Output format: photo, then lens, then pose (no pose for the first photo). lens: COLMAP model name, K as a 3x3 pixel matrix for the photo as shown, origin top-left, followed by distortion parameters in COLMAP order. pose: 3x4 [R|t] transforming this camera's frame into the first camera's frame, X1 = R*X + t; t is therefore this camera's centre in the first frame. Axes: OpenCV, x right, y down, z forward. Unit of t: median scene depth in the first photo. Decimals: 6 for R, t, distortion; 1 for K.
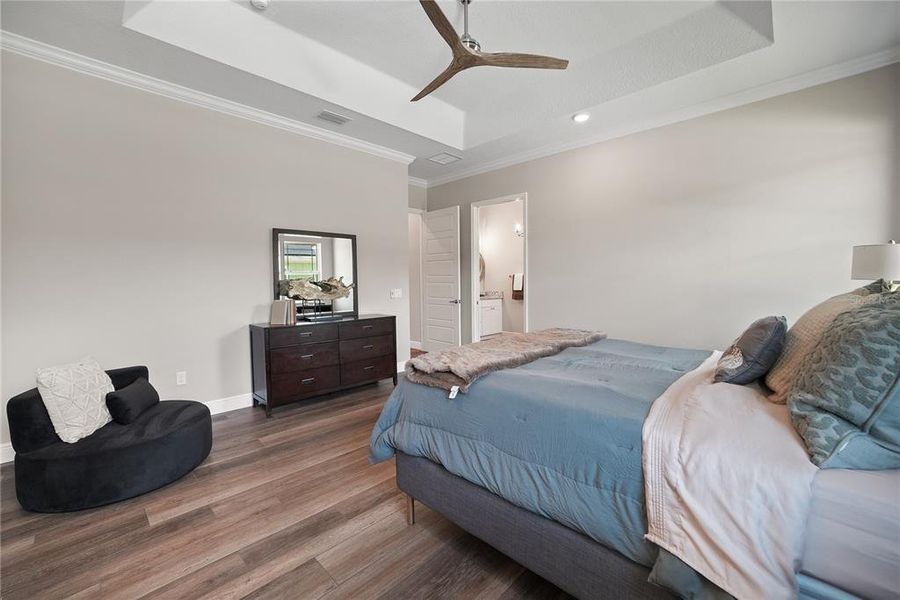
lens RADIAL K [[356.3, 0, 450.0], [0, 356.3, 300.0], [0, 0, 1]] dist [-0.028828, -0.000007]
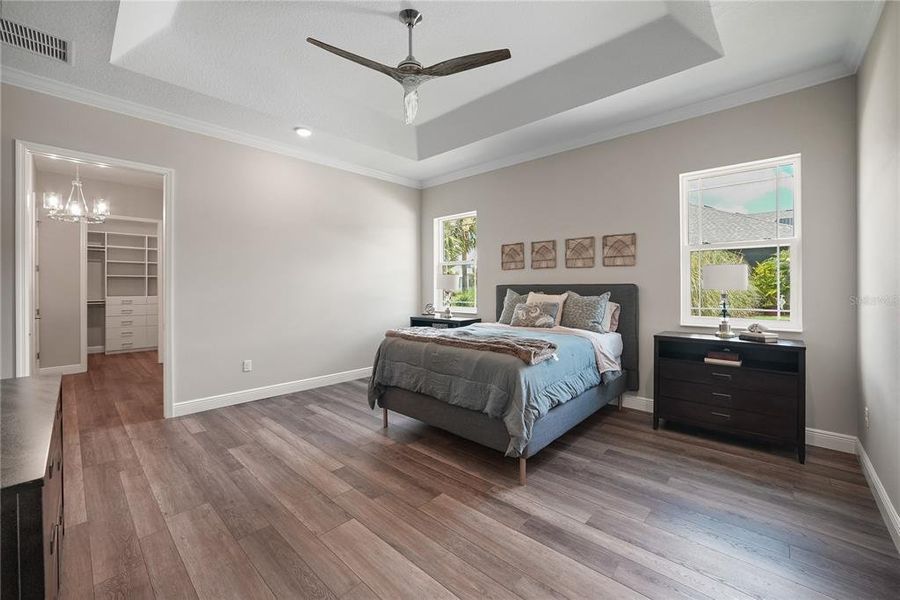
lens RADIAL K [[368.0, 0, 450.6], [0, 368.0, 276.1], [0, 0, 1]] dist [-0.030188, 0.000030]
pose [[-0.030161, 0.044477, 0.998555, -1.286904], [0.060224, 0.997275, -0.042601, -0.044379], [-0.997729, 0.058853, -0.032757, 1.149701]]
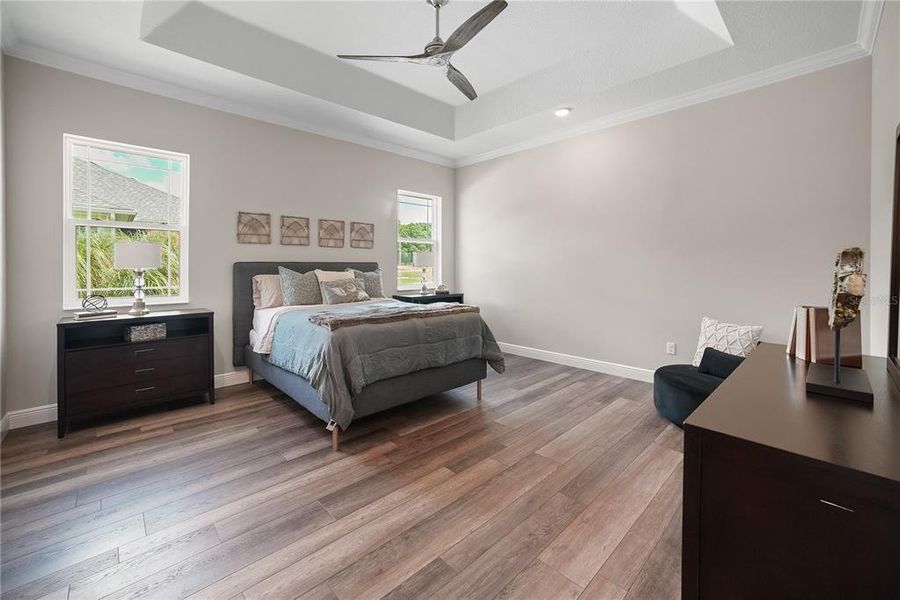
lens RADIAL K [[357.6, 0, 447.9], [0, 357.6, 268.3], [0, 0, 1]] dist [-0.046381, 0.000143]
pose [[-0.998962, 0.010602, 0.044292, -0.035848], [0.013695, 0.997444, 0.070133, -0.152731], [-0.043436, 0.070667, -0.996554, 2.569986]]
